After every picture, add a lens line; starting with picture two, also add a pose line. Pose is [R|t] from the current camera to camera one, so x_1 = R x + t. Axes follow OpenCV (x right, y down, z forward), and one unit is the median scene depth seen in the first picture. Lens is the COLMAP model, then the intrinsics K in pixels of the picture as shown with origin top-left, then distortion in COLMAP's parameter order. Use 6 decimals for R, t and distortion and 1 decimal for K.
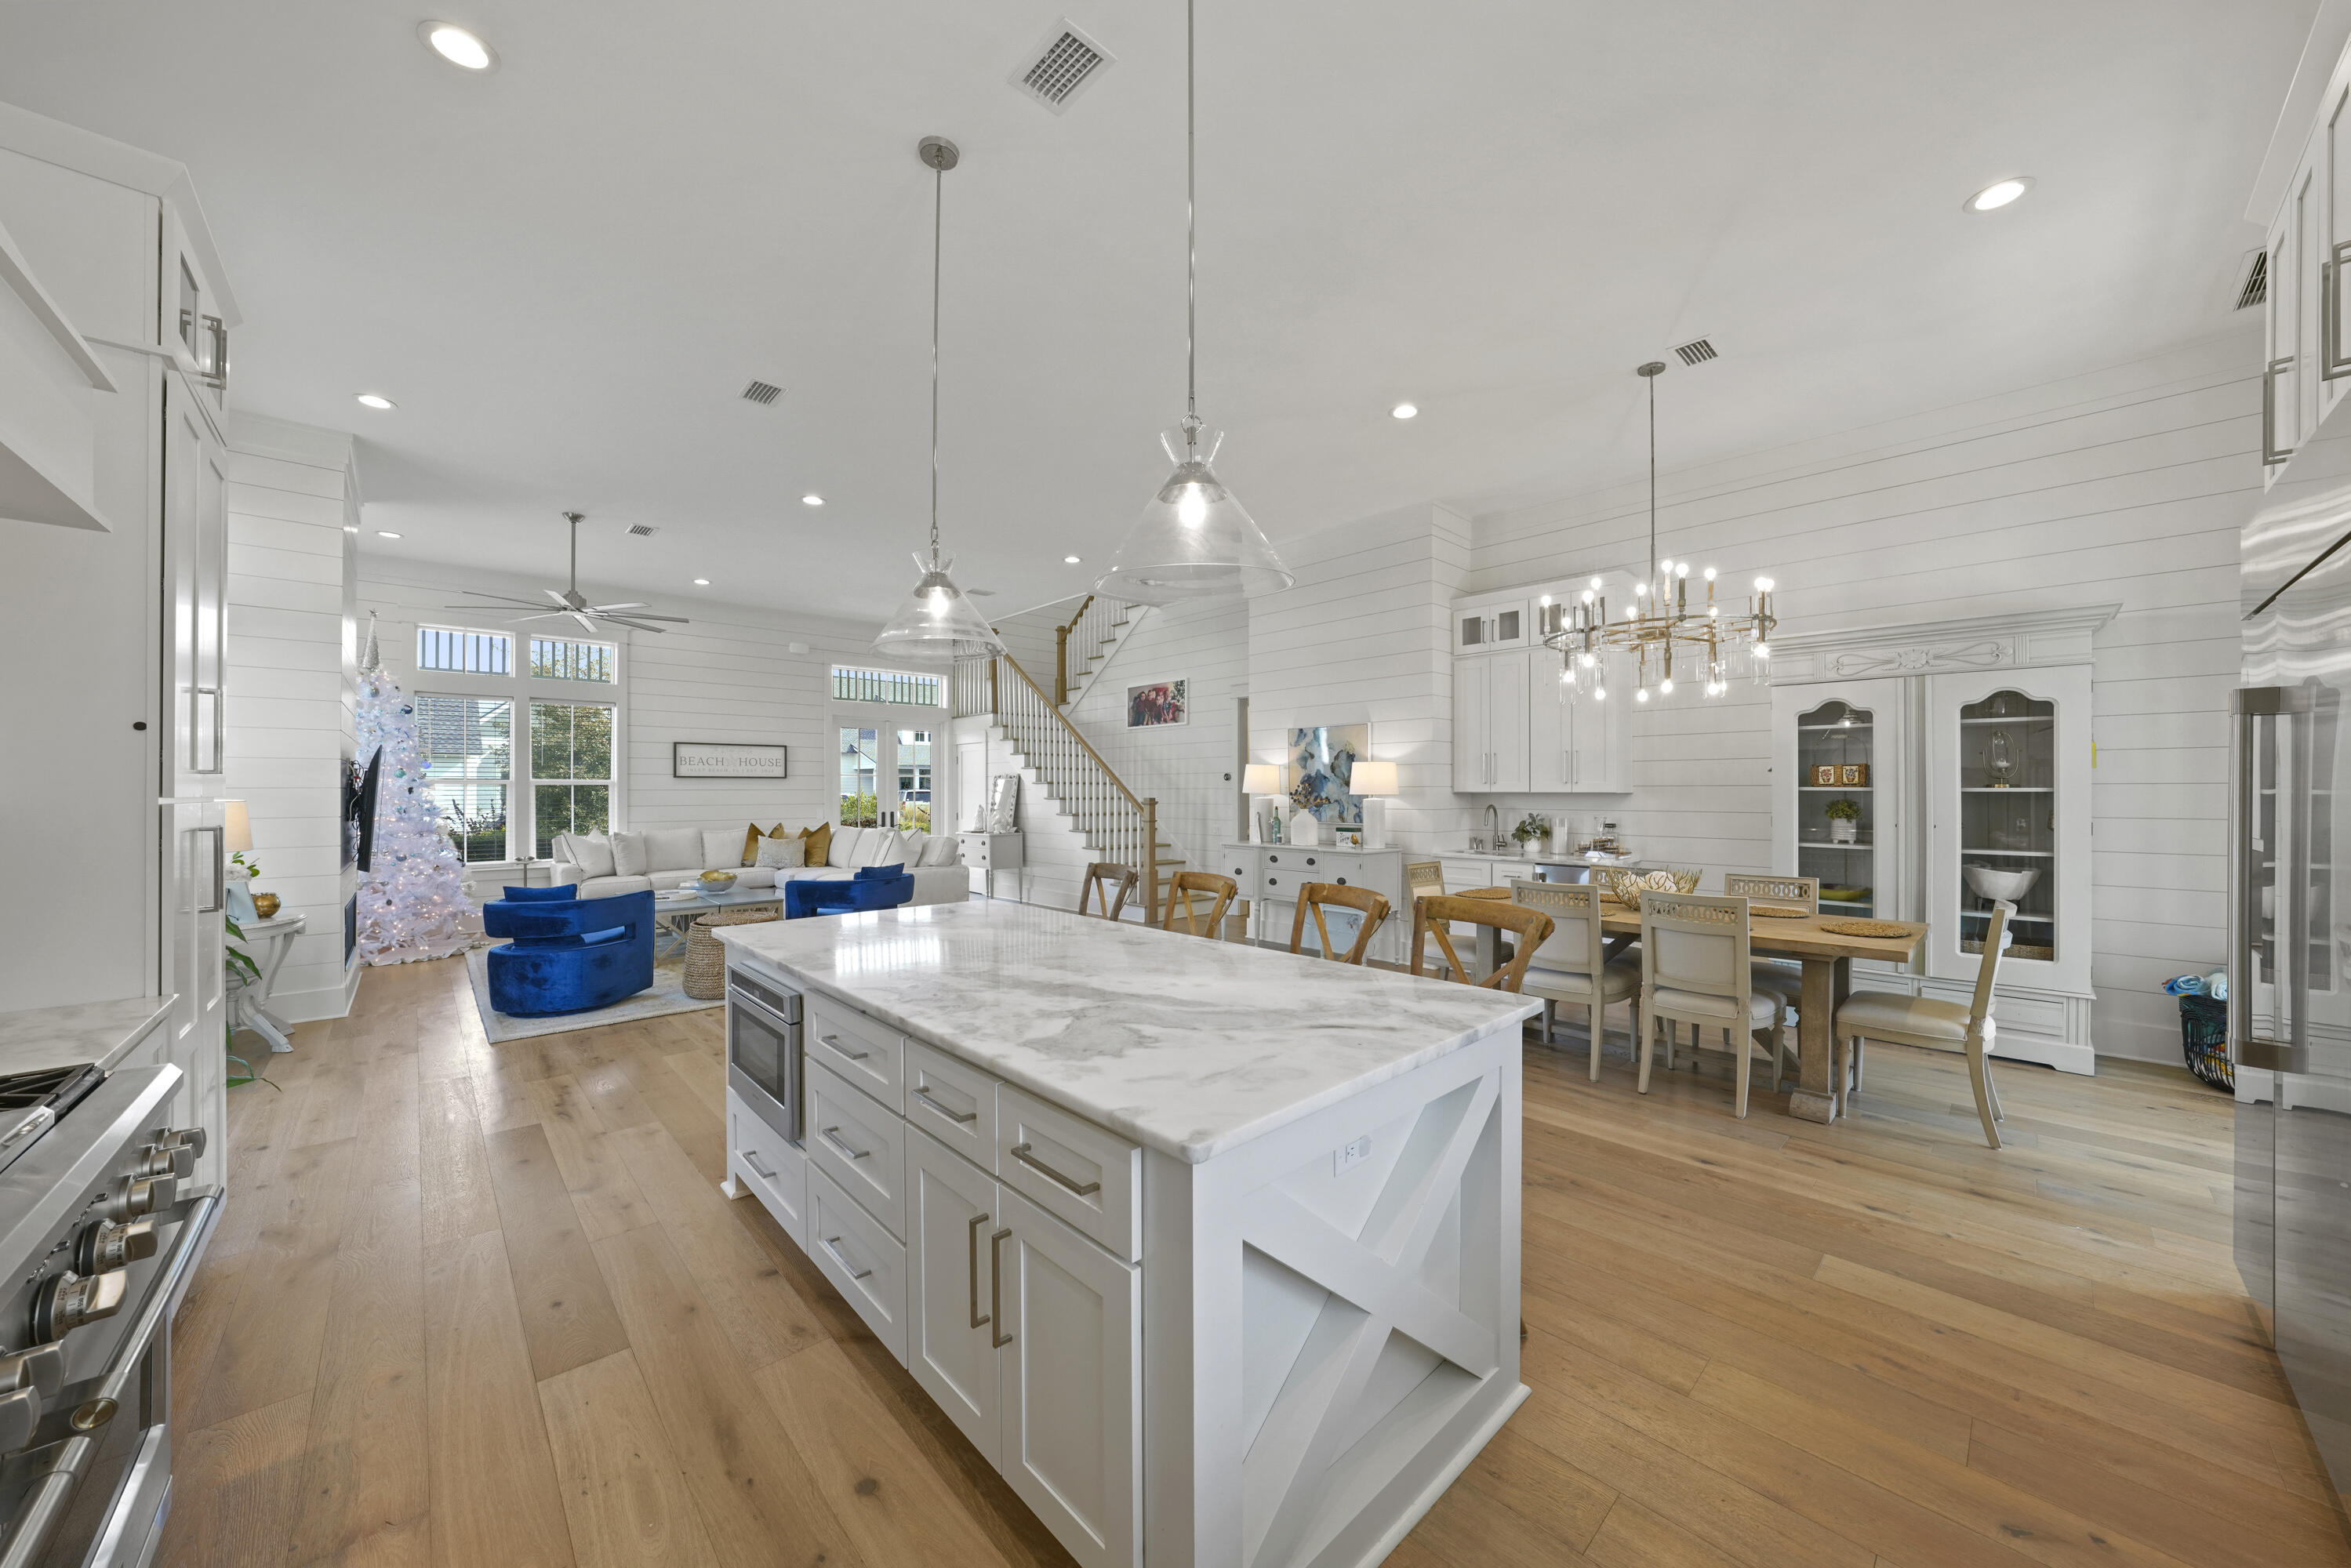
lens RADIAL K [[830.2, 0, 1175.5], [0, 830.2, 784.0], [0, 0, 1]] dist [-0.019234, 0.000051]
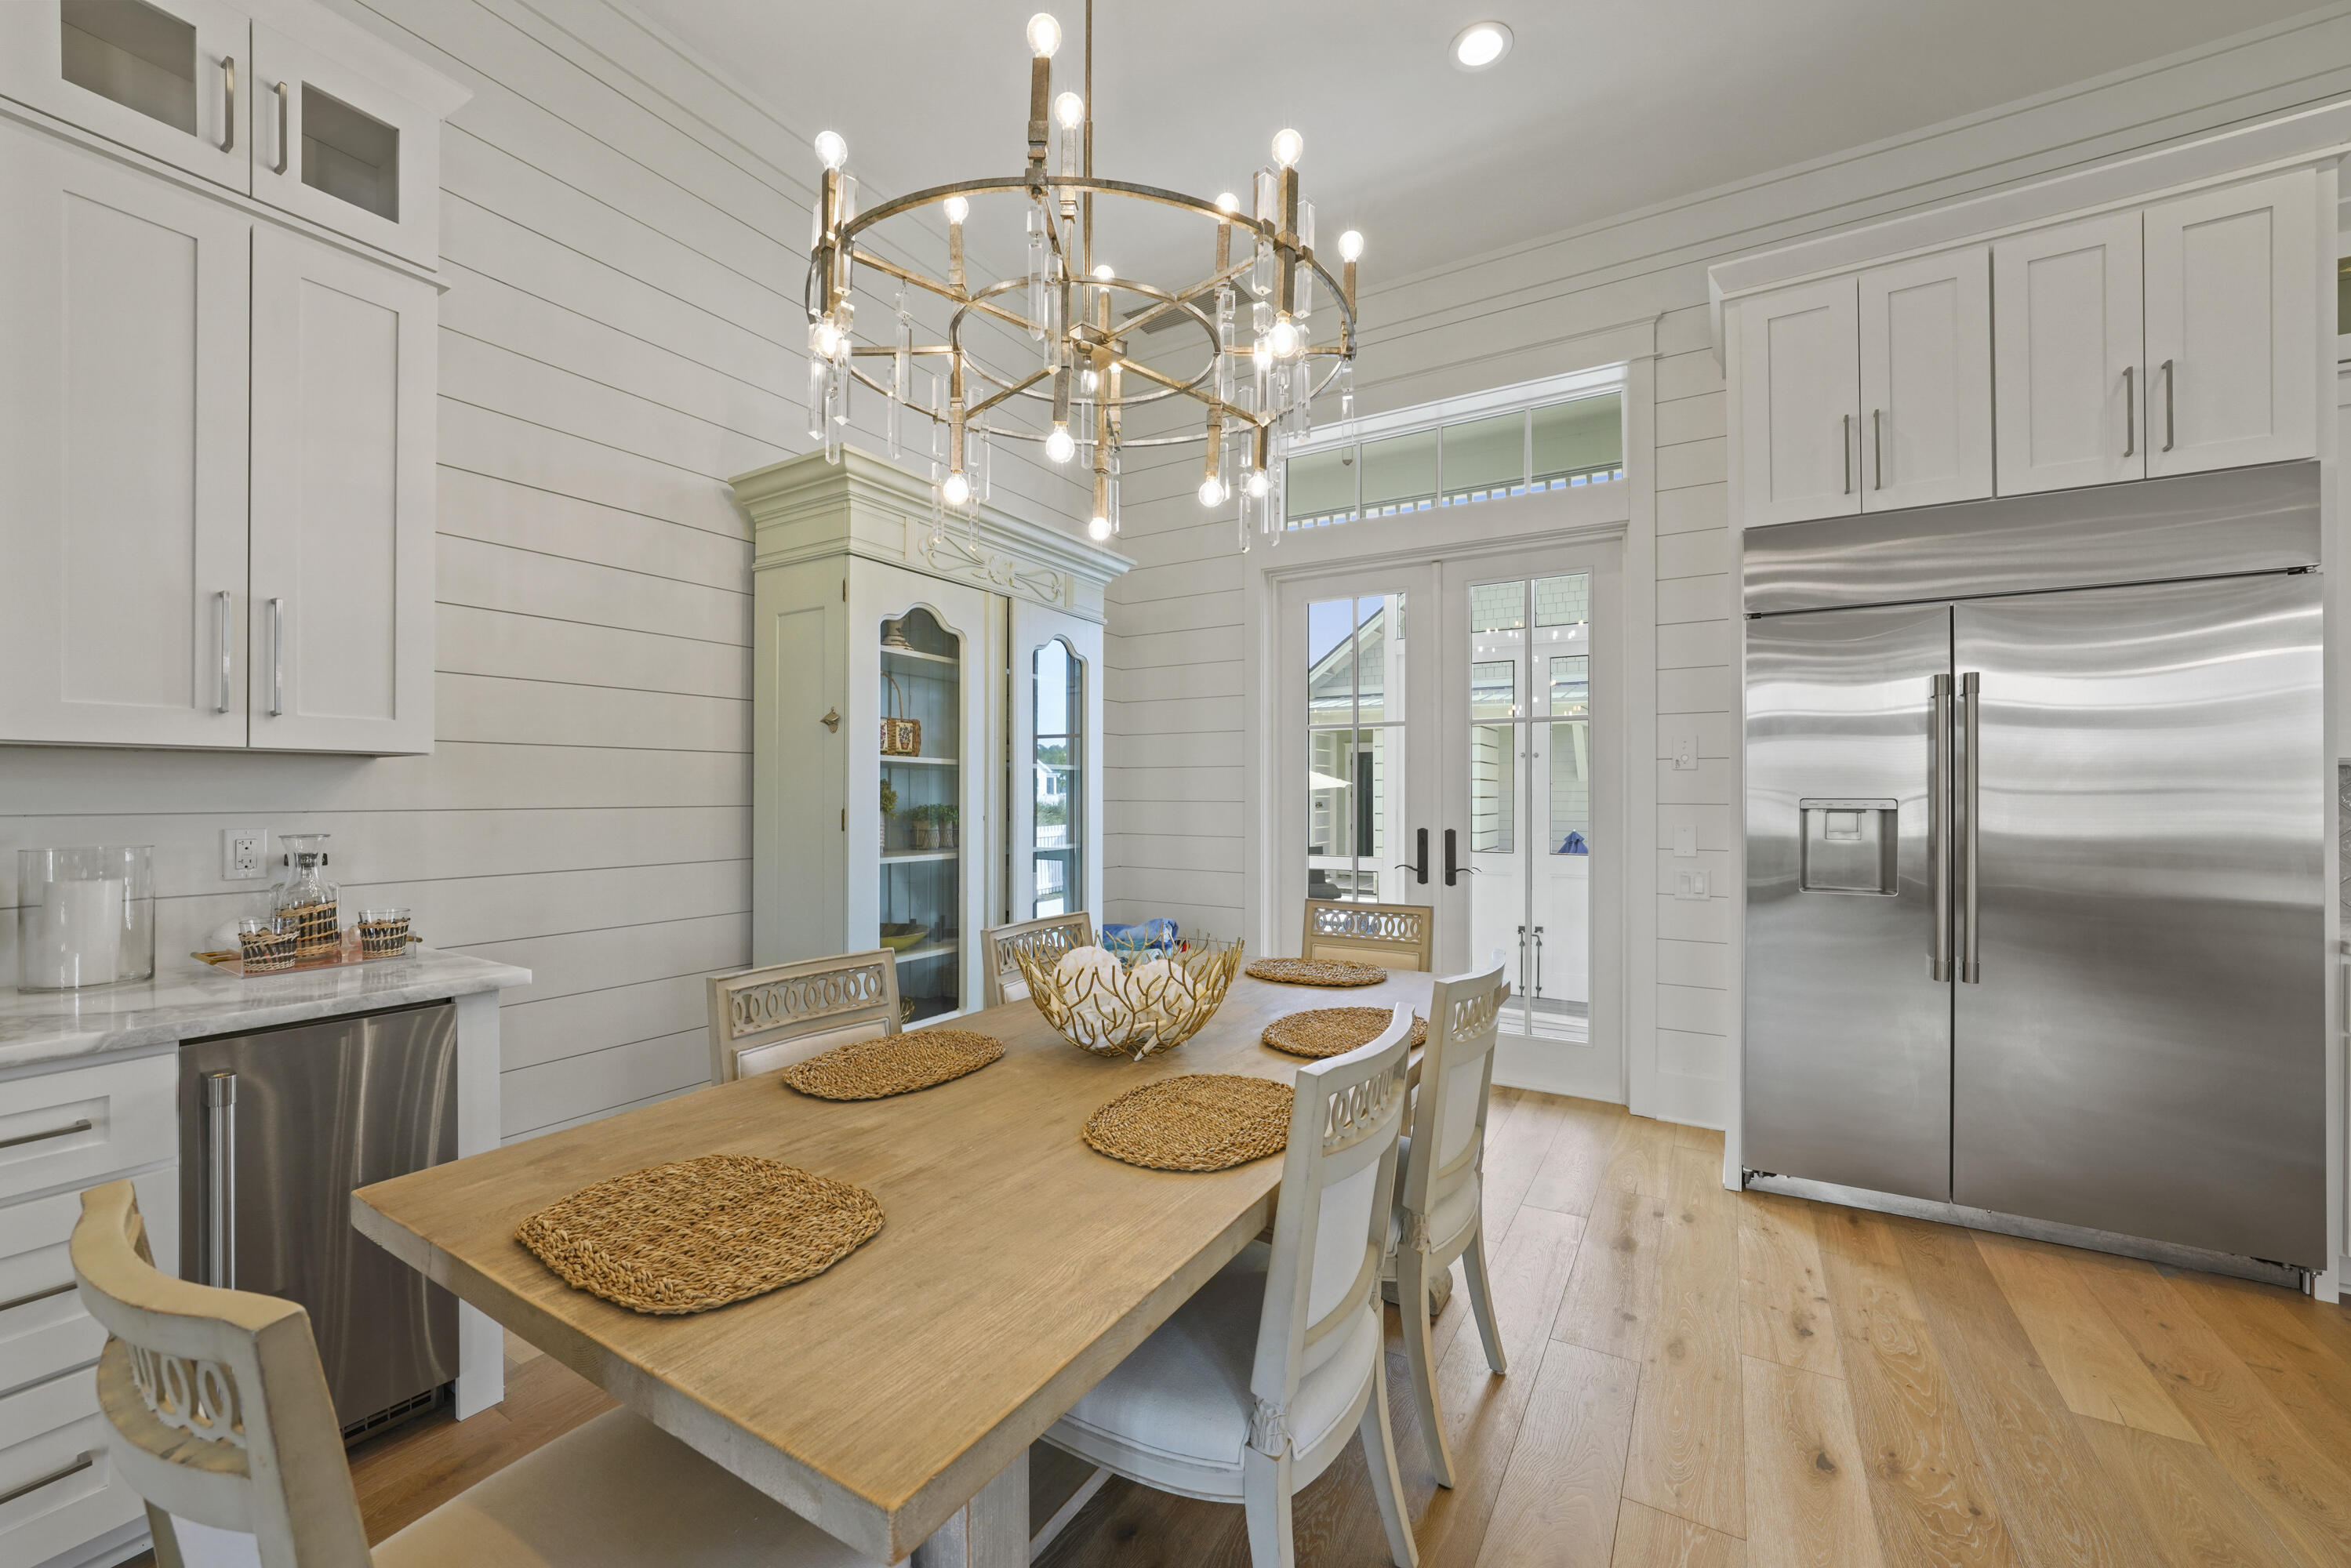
lens RADIAL K [[892.1, 0, 1187.5], [0, 892.1, 790.0], [0, 0, 1]] dist [-0.000705, 0.000042]
pose [[-0.280440, -0.000328, 0.959872, 0.101513], [-0.009931, 0.999947, -0.002560, 0.019436], [-0.959820, -0.010250, -0.280428, 0.709079]]
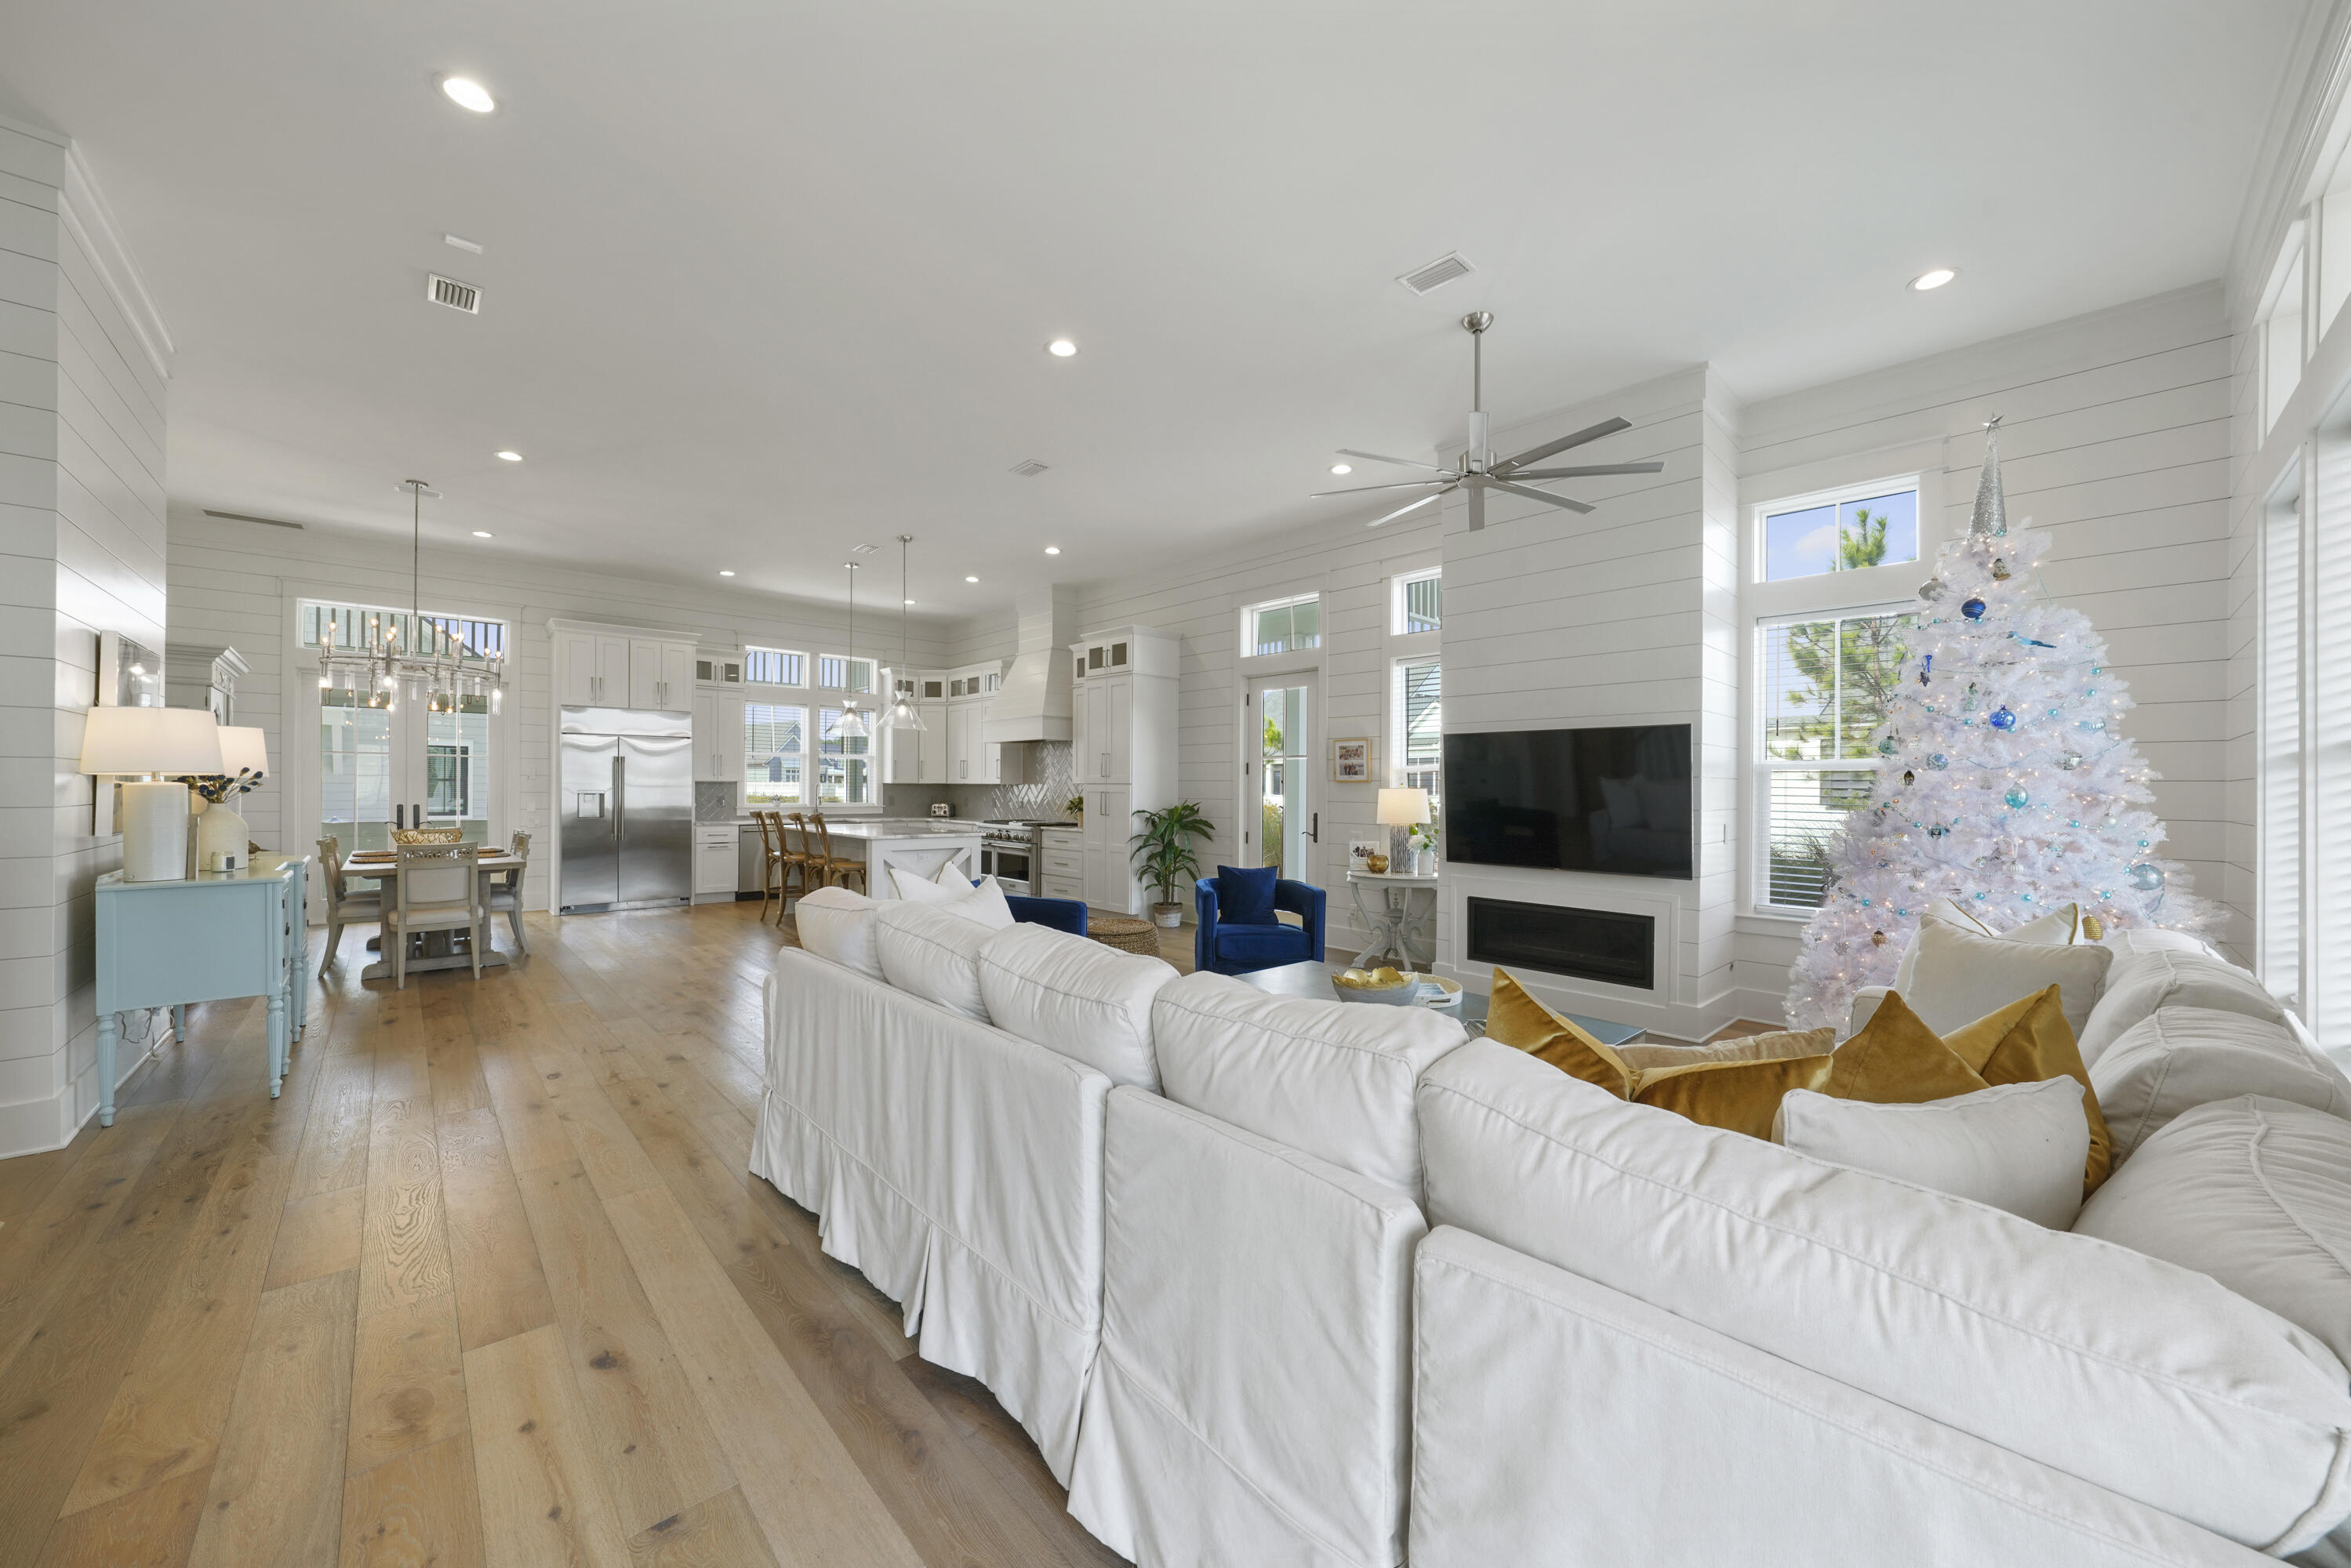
lens RADIAL K [[830.2, 0, 1175.5], [0, 830.2, 784.0], [0, 0, 1]] dist [-0.019234, 0.000051]
pose [[-0.999979, -0.006540, -0.000202, -0.508733], [-0.006536, 0.999888, -0.013427, 0.022050], [0.000290, -0.013425, -0.999910, 1.596839]]
